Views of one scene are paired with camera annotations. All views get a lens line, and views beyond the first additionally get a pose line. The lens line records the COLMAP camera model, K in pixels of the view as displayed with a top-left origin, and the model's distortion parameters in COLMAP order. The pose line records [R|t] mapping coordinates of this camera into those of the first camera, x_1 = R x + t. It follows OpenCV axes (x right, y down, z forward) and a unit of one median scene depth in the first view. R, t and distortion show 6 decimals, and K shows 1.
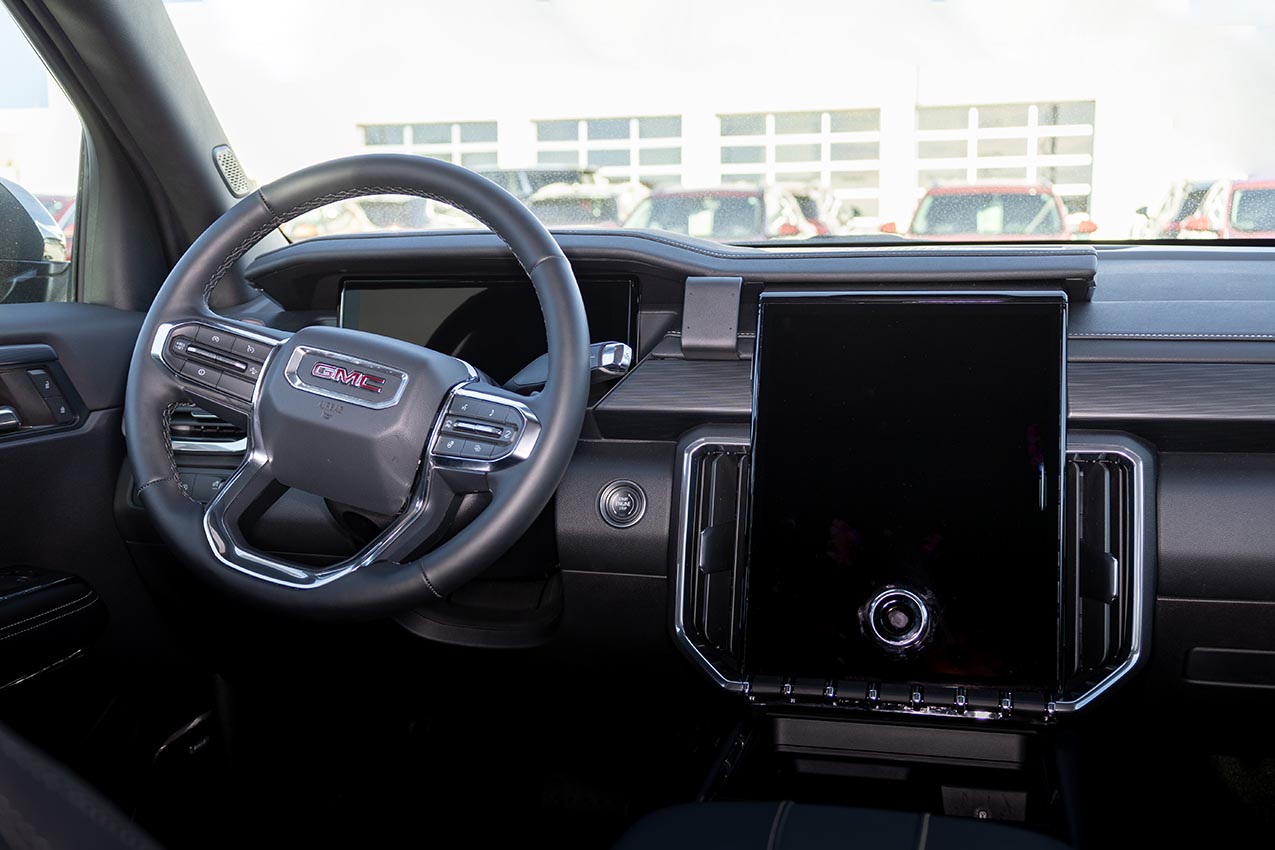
lens RADIAL K [[1422.0, 0, 637.5], [0, 1422.0, 425.0], [0, 0, 1]] dist [0.073627, -0.012821]
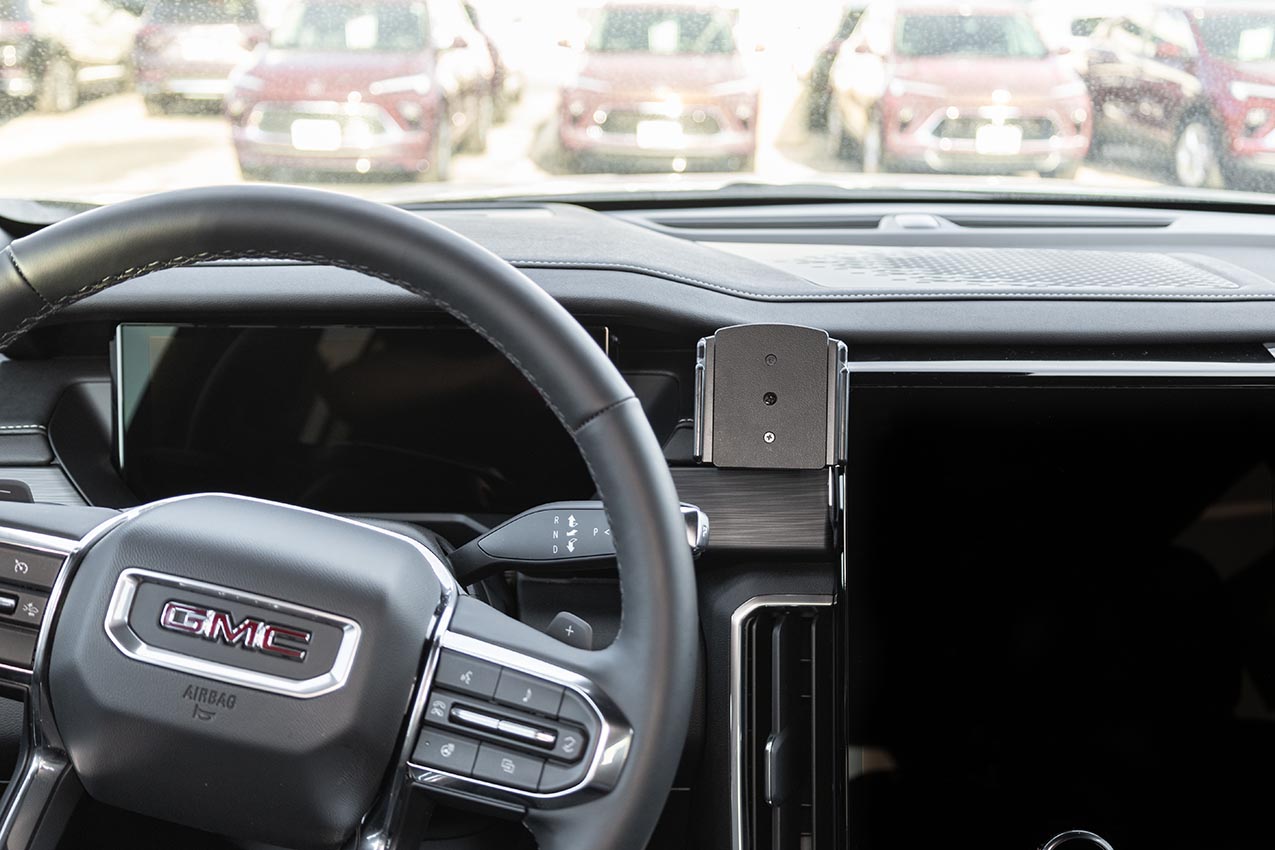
lens RADIAL K [[1422.0, 0, 637.5], [0, 1422.0, 425.0], [0, 0, 1]] dist [0.073627, -0.012821]
pose [[0.969373, -0.051645, 0.240101, -0.166507], [0.017917, 0.989906, 0.140590, -0.167344], [-0.244939, -0.131982, 0.960513, 0.417744]]
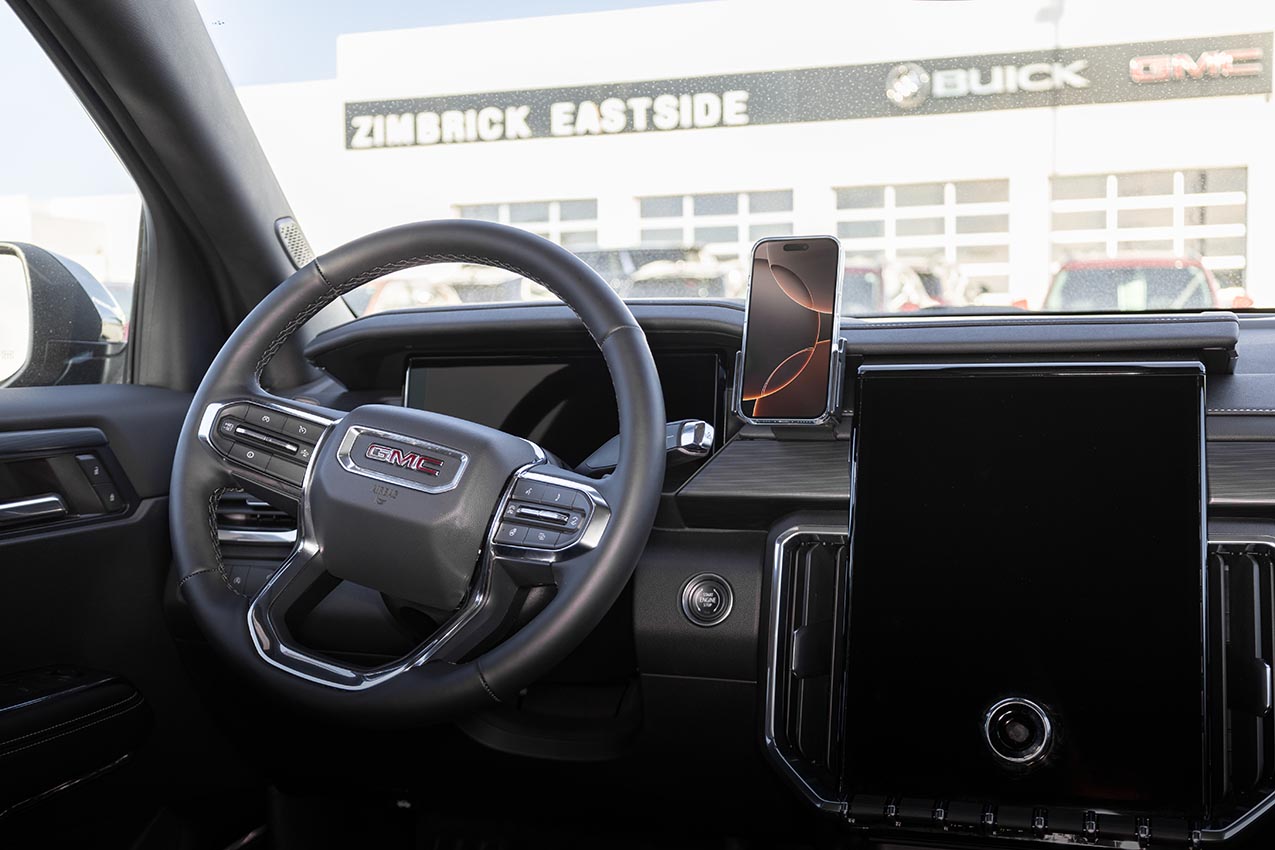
lens RADIAL K [[1531.7, 0, 637.5], [0, 1531.7, 425.0], [0, 0, 1]] dist [0.050758, 0.005313]
pose [[0.997400, -0.004555, -0.071915, 0.017082], [0.000081, 0.998070, -0.062099, 0.005403], [0.072059, 0.061931, 0.995476, 0.022522]]
